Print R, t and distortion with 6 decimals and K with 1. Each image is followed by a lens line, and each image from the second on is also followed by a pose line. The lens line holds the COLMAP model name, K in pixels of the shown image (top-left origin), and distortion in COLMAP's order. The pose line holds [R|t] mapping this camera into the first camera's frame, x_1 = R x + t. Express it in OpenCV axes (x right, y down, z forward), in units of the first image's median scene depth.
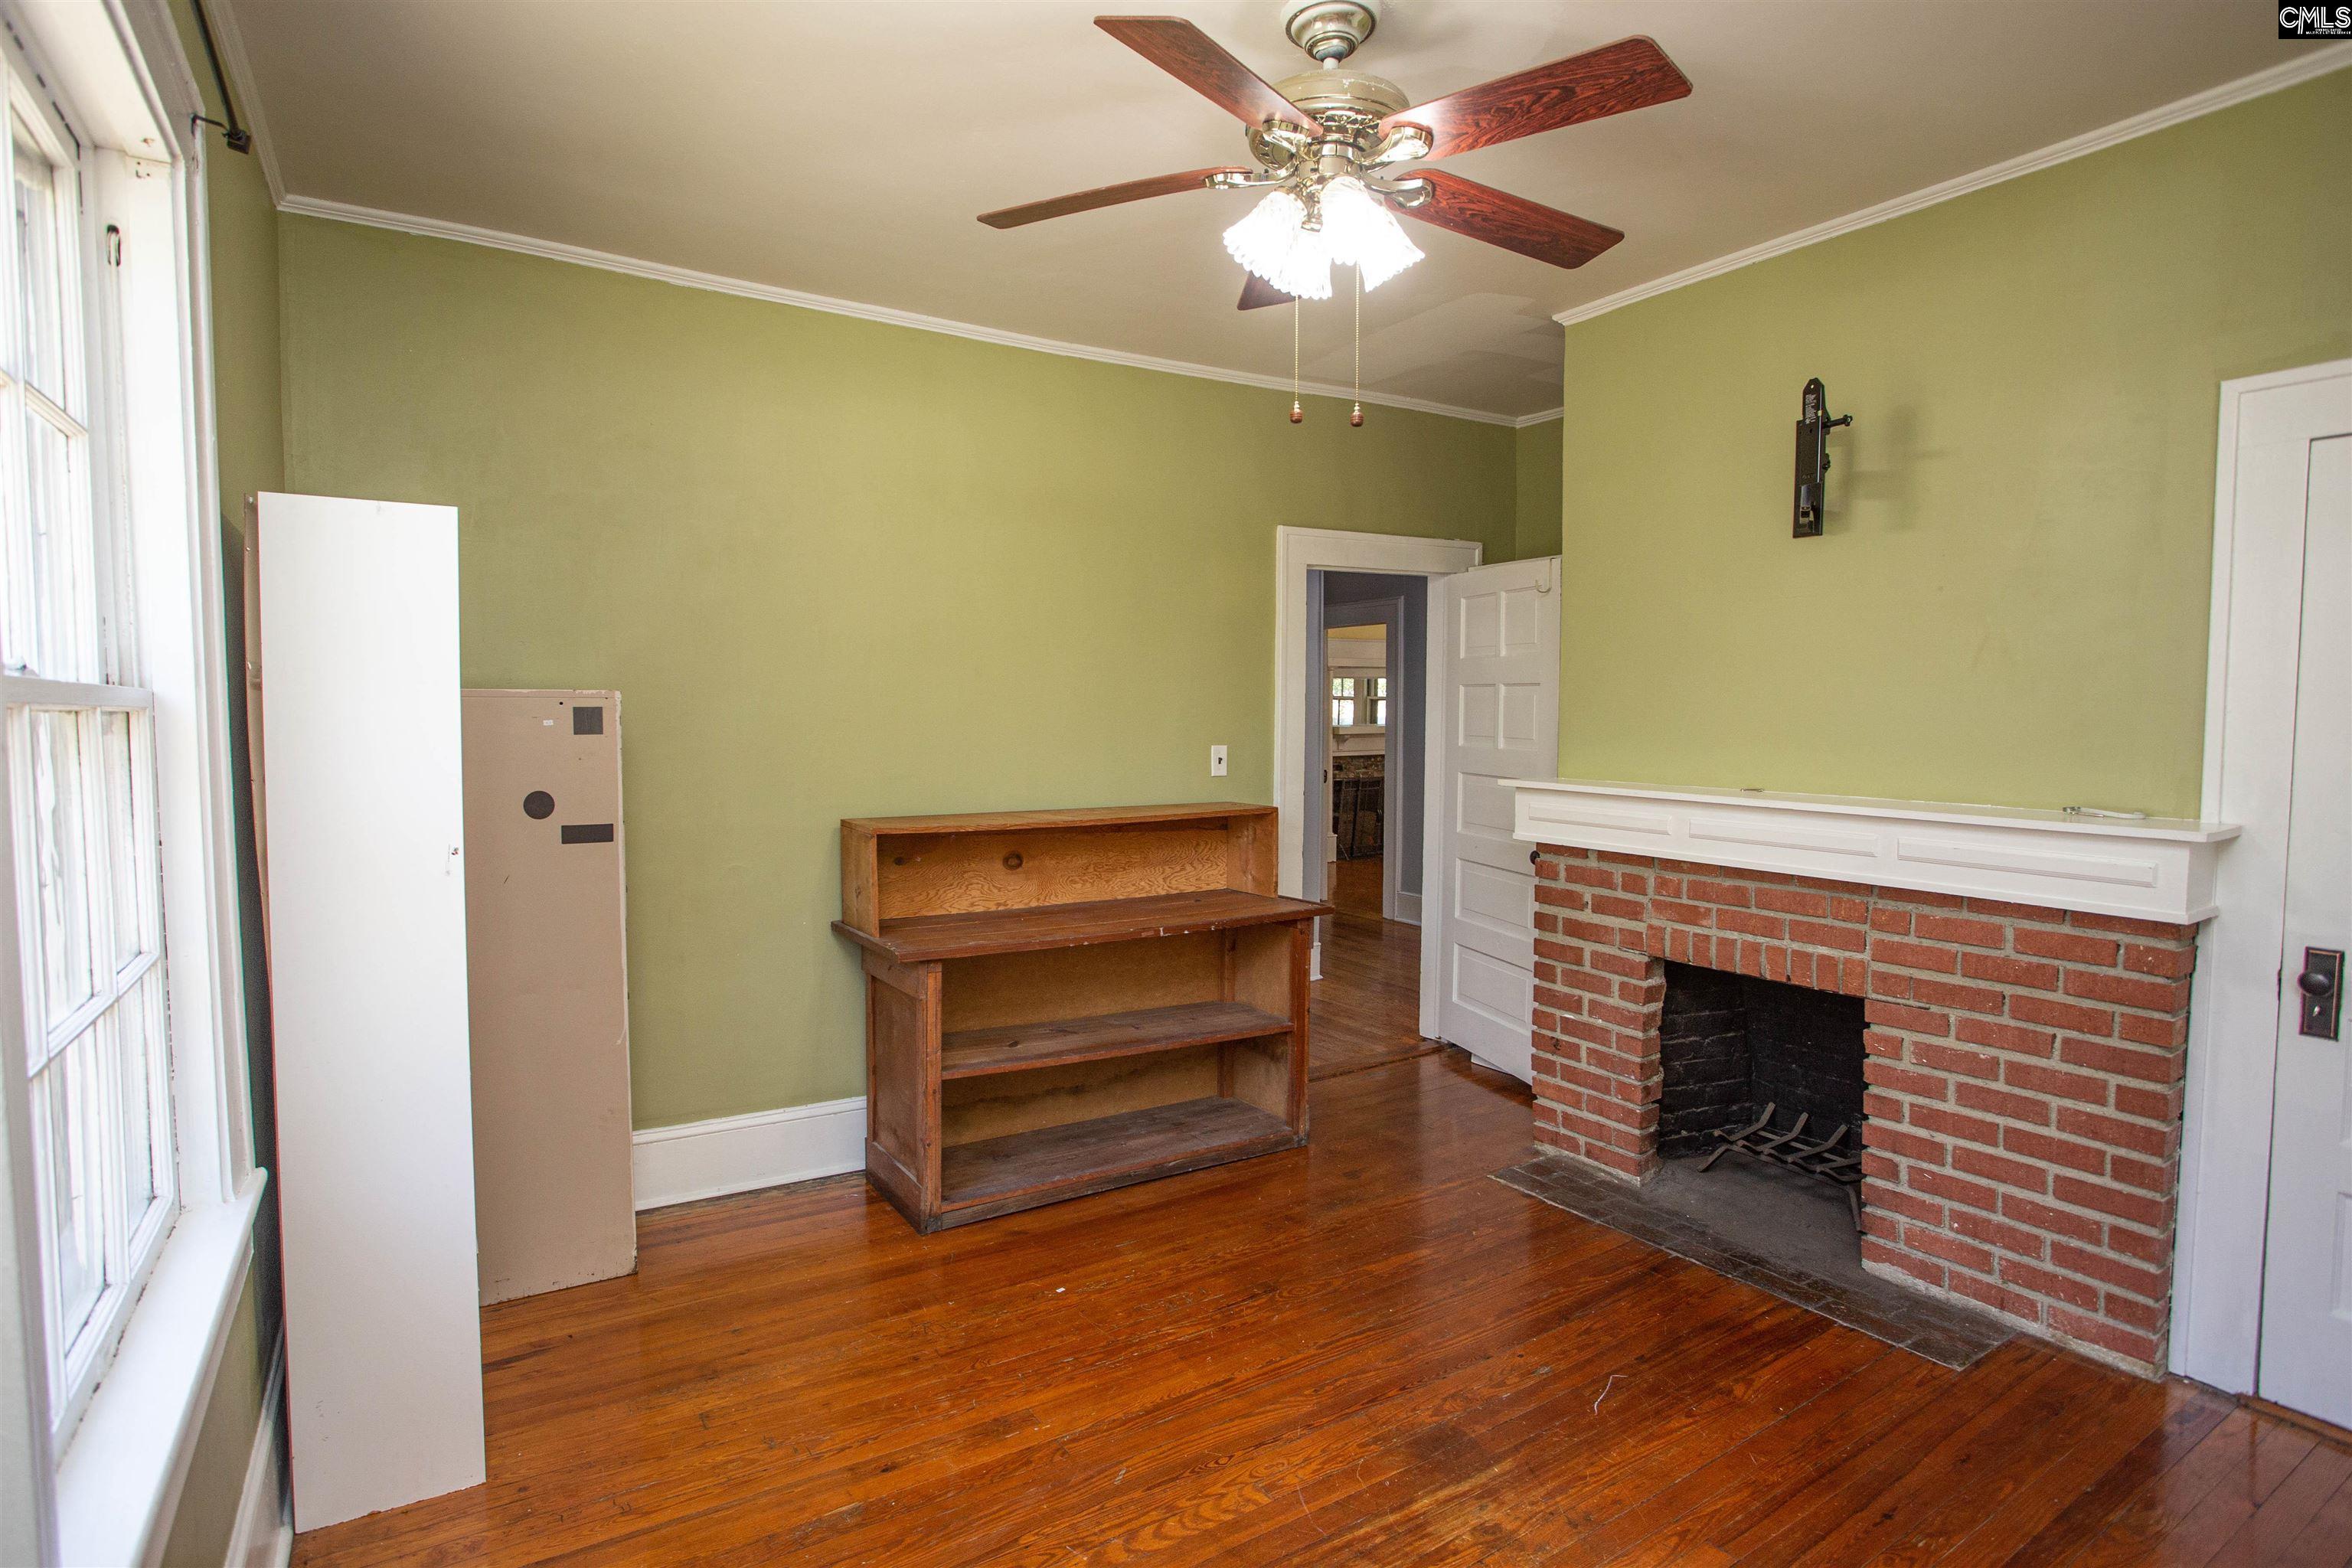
lens RADIAL K [[1259.0, 0, 1176.0], [0, 1259.0, 784.0], [0, 0, 1]] dist [-0.060405, 0.031520]
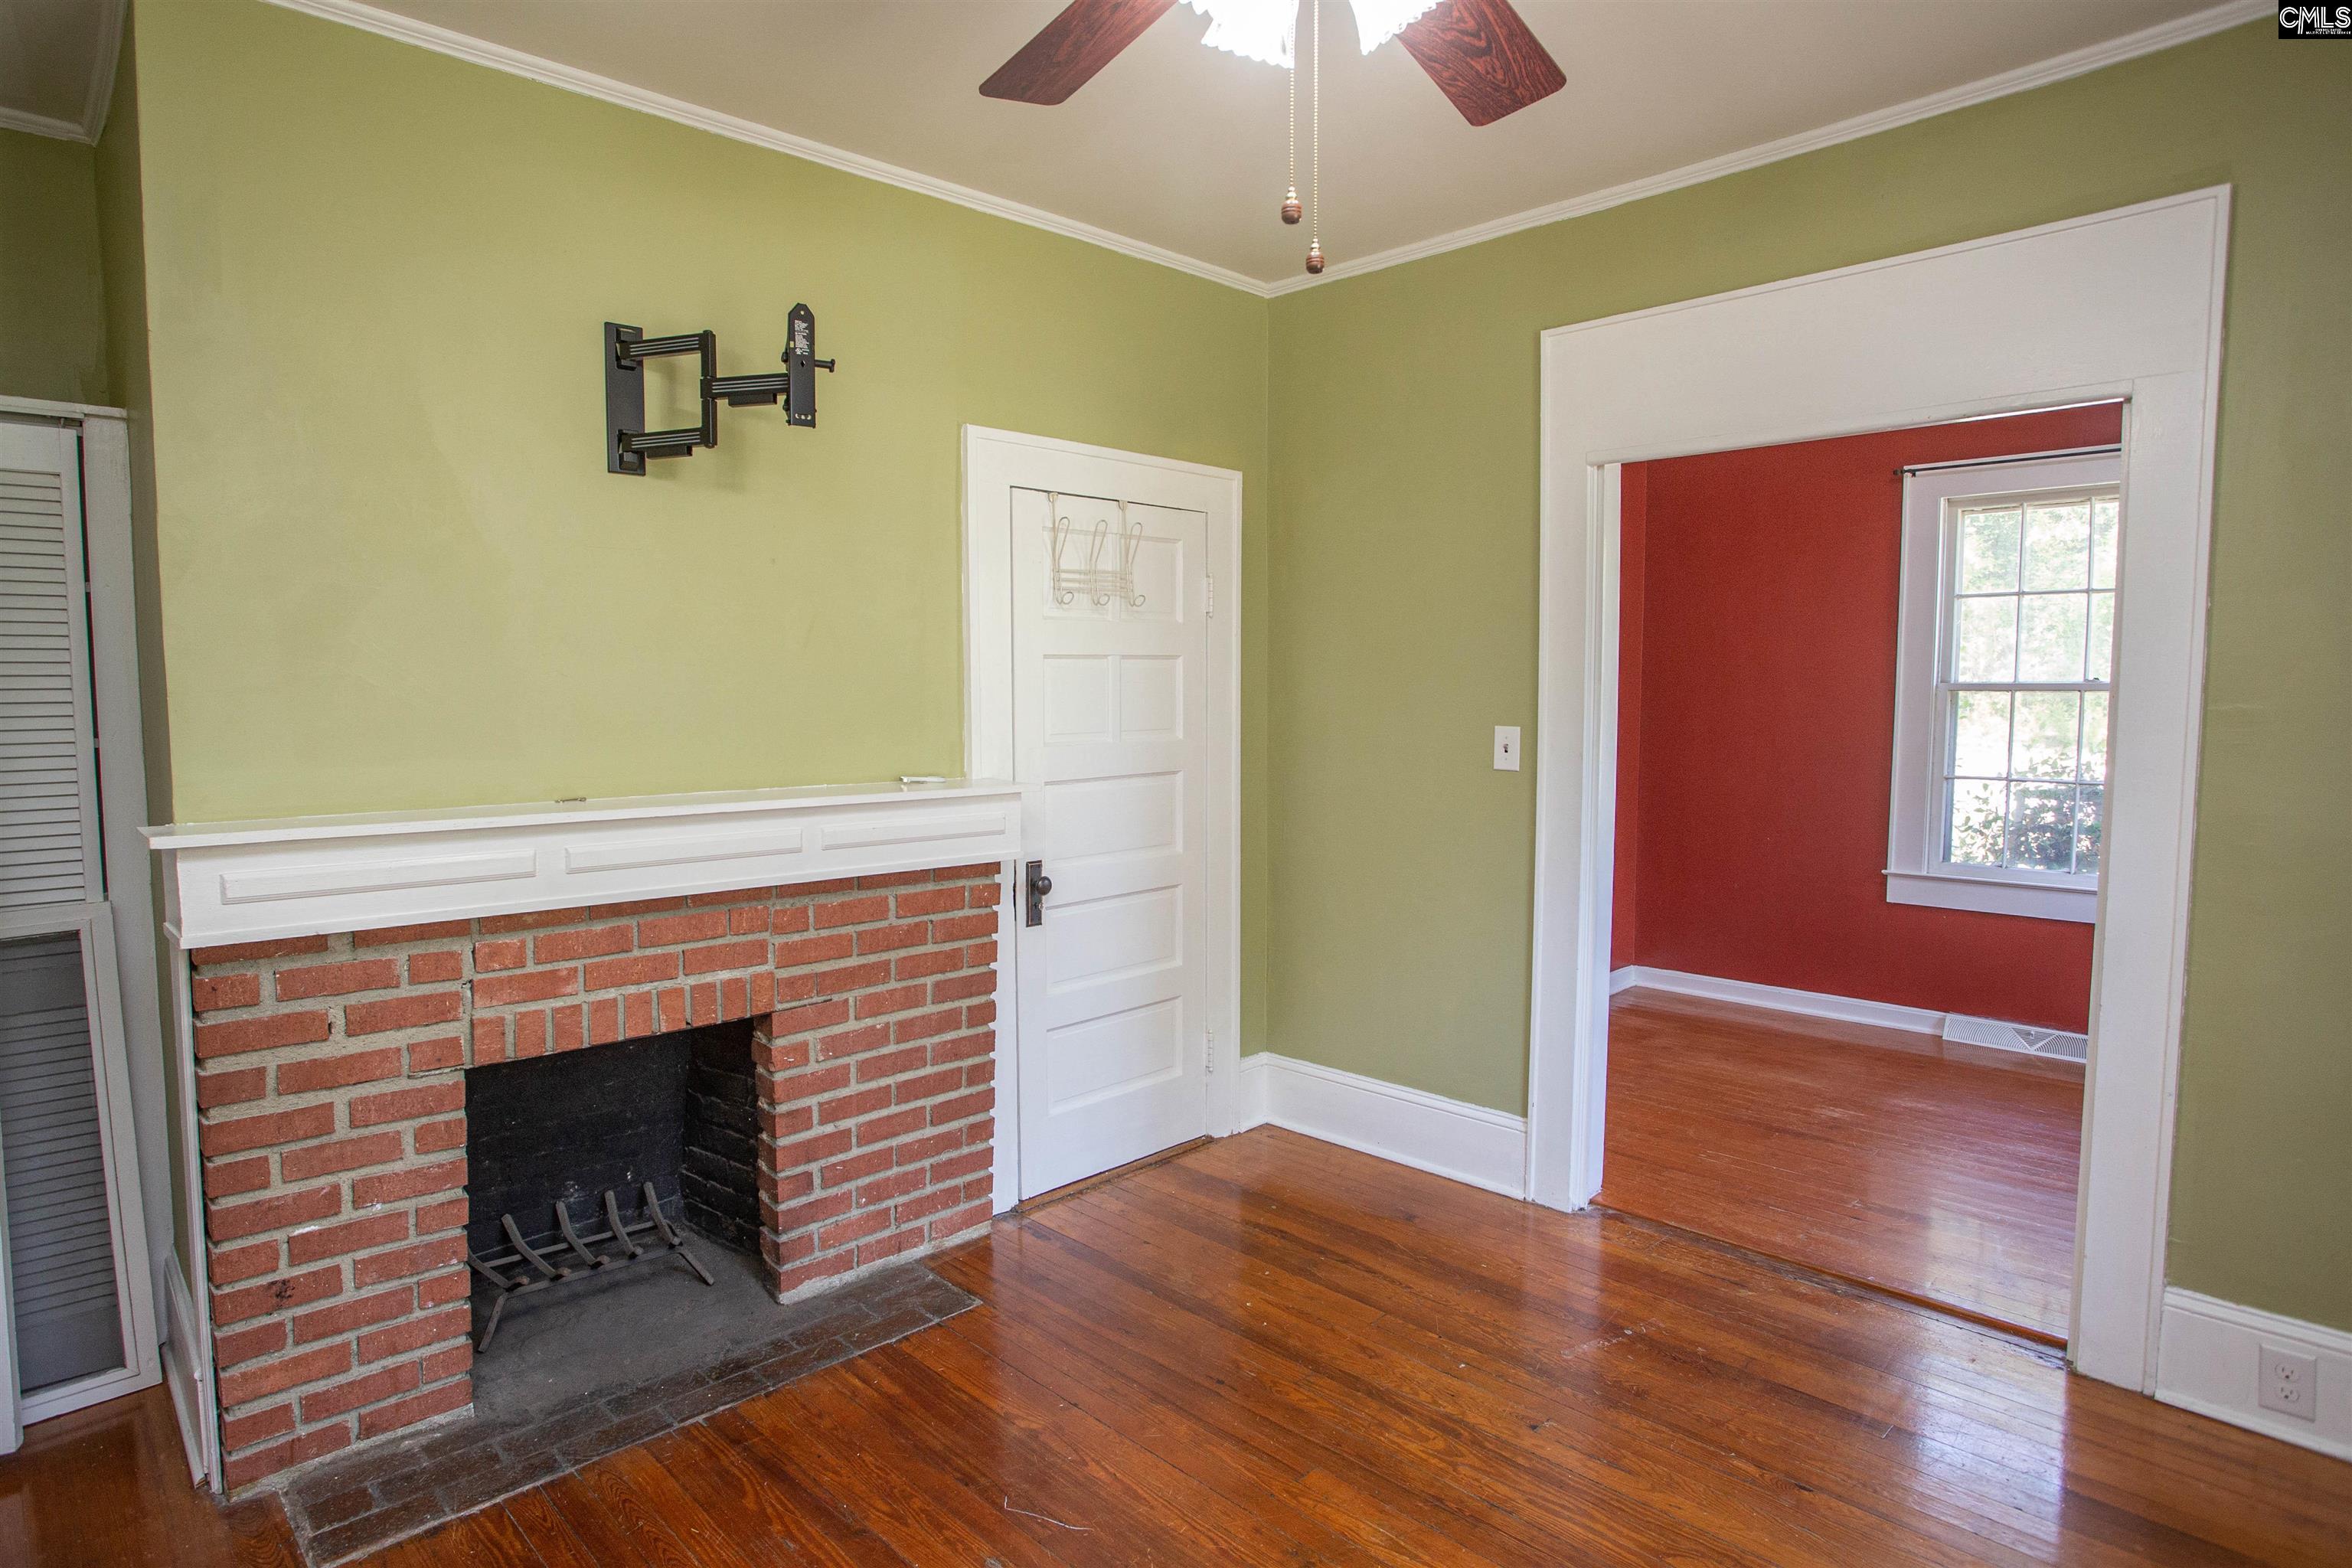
lens RADIAL K [[1259.0, 0, 1176.0], [0, 1259.0, 784.0], [0, 0, 1]] dist [-0.060405, 0.031520]
pose [[-0.192199, -0.076946, 0.978335, -0.379574], [0.062511, 0.993937, 0.090454, -0.056269], [-0.979363, 0.078542, -0.186224, 0.883530]]
